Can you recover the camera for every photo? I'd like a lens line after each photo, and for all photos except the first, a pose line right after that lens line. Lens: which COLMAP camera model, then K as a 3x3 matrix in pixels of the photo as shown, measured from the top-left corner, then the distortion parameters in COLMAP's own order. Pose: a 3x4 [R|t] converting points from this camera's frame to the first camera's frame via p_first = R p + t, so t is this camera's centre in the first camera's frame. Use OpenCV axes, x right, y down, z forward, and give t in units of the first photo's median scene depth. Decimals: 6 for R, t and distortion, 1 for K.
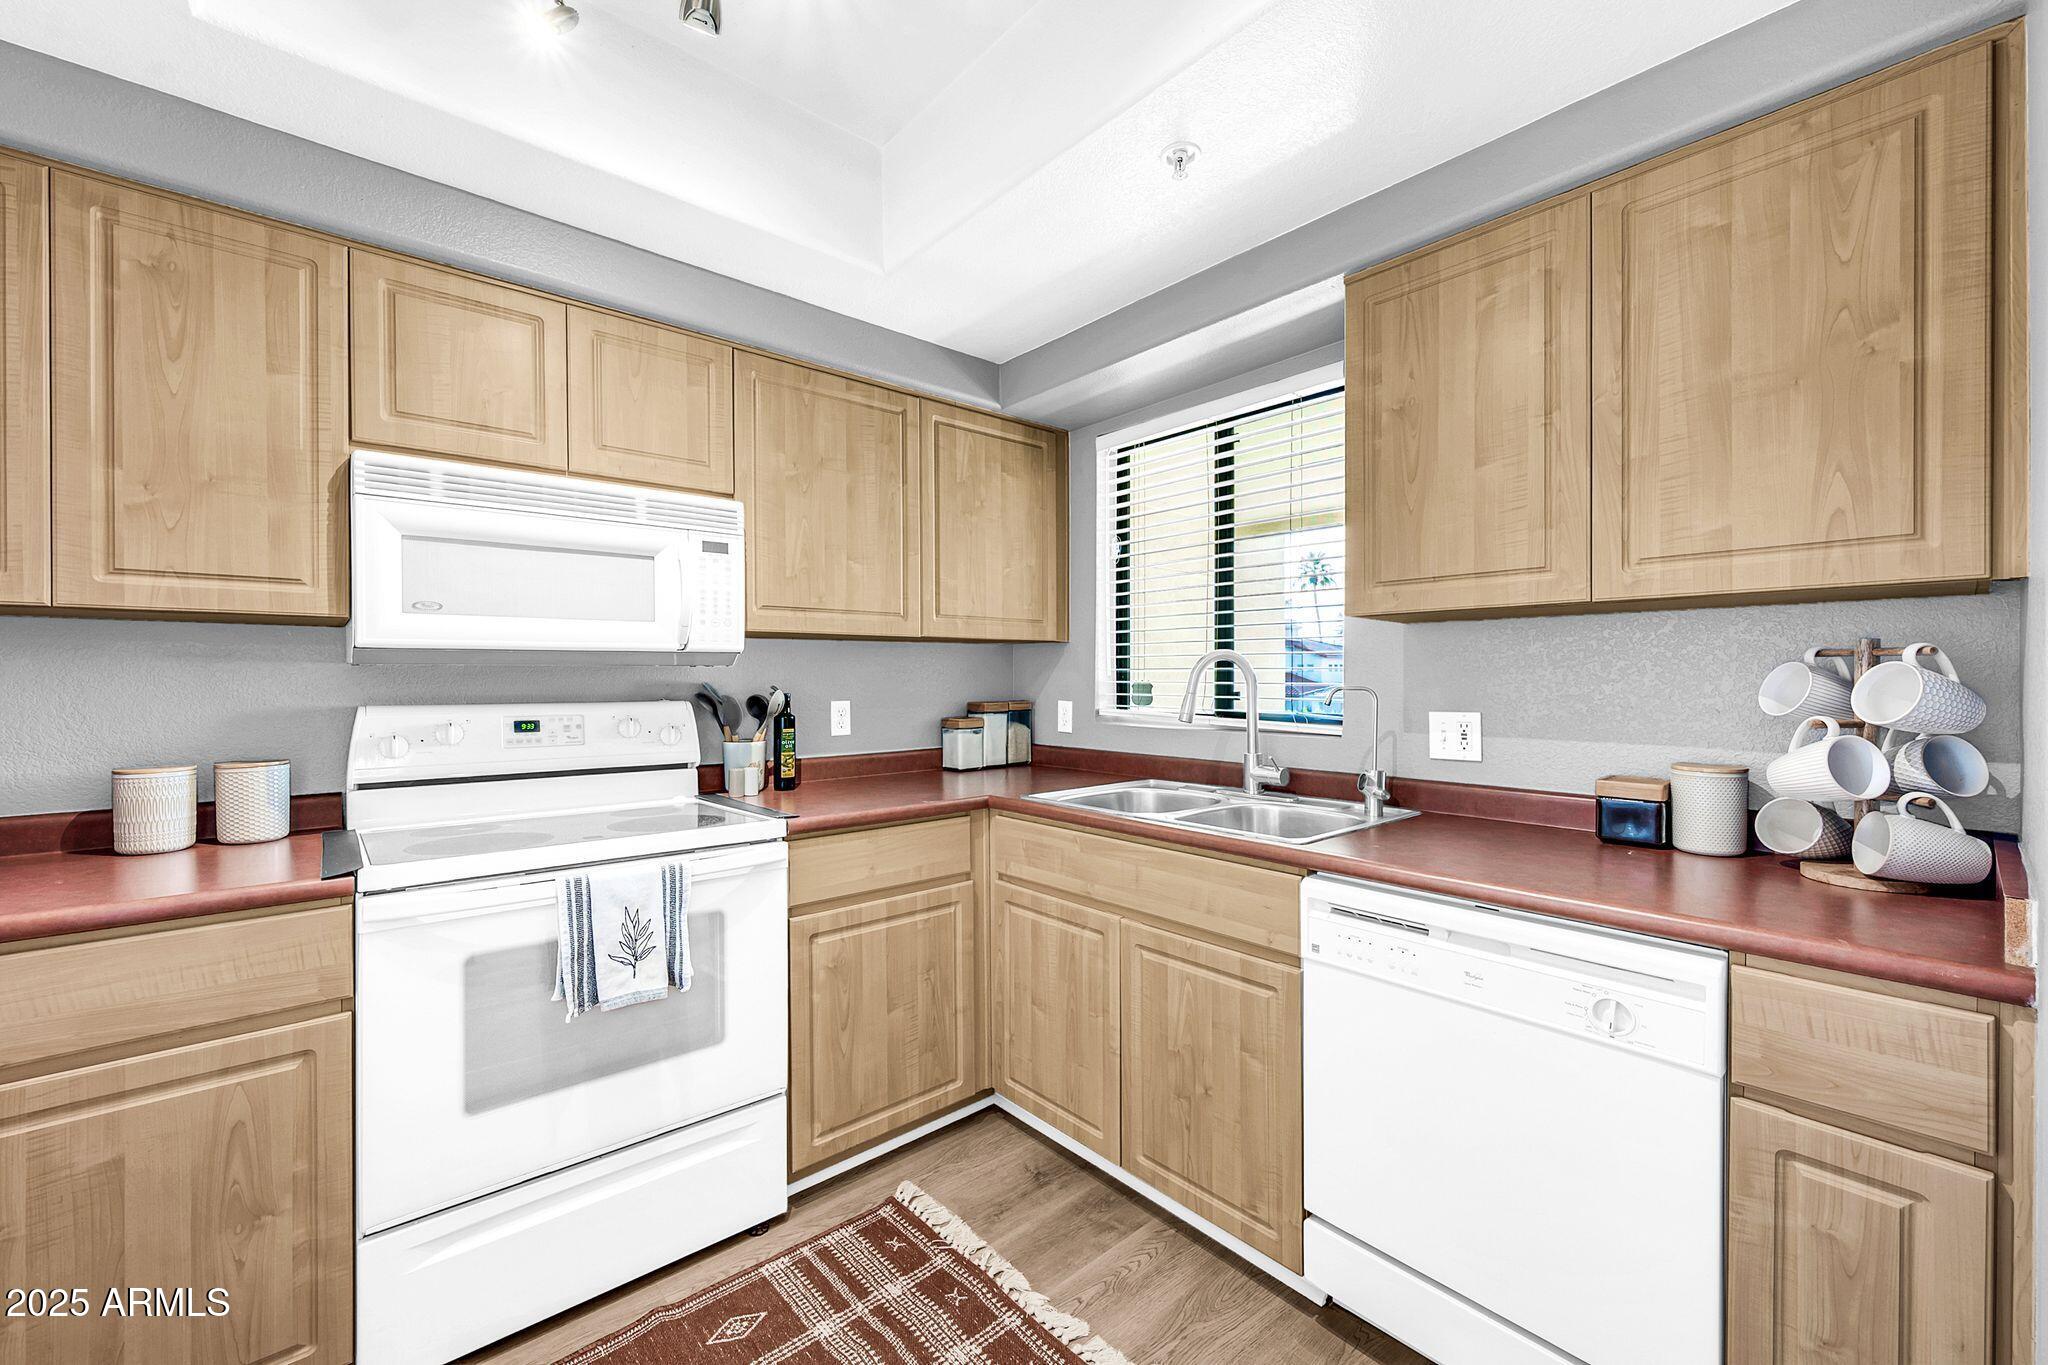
lens RADIAL K [[811.7, 0, 1024.0], [0, 811.7, 682.5], [0, 0, 1]] dist [-0.000704, -0.000107]
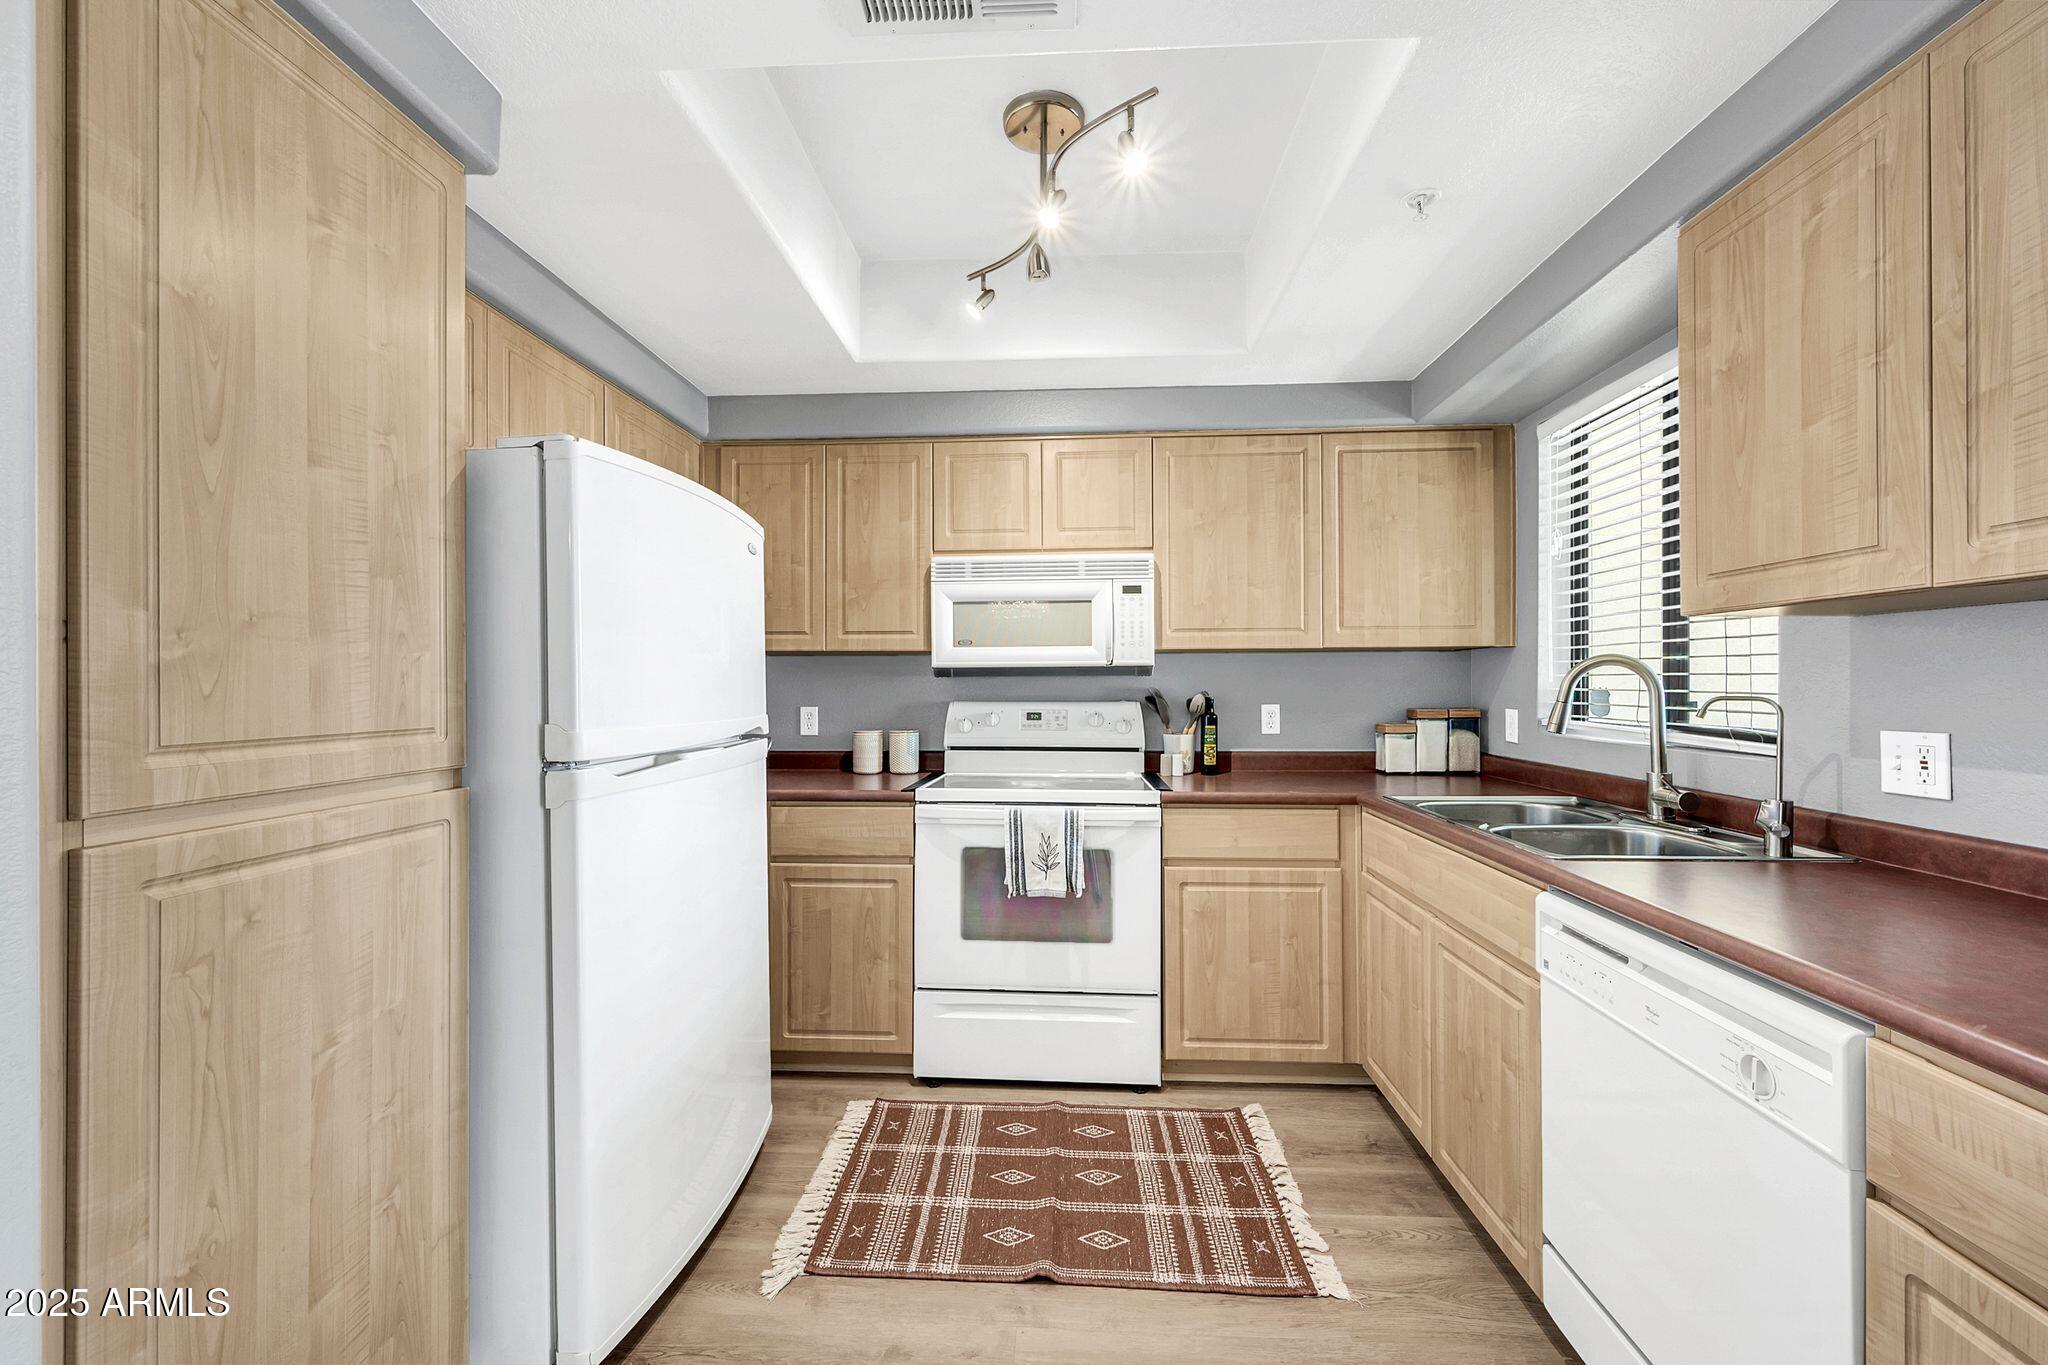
lens RADIAL K [[811.7, 0, 1024.0], [0, 811.7, 682.5], [0, 0, 1]] dist [-0.000704, -0.000107]
pose [[0.712216, -0.000933, -0.701960, 0.486211], [-0.003384, 0.999983, -0.004762, -0.002745], [0.701952, 0.005767, 0.712201, -0.109061]]
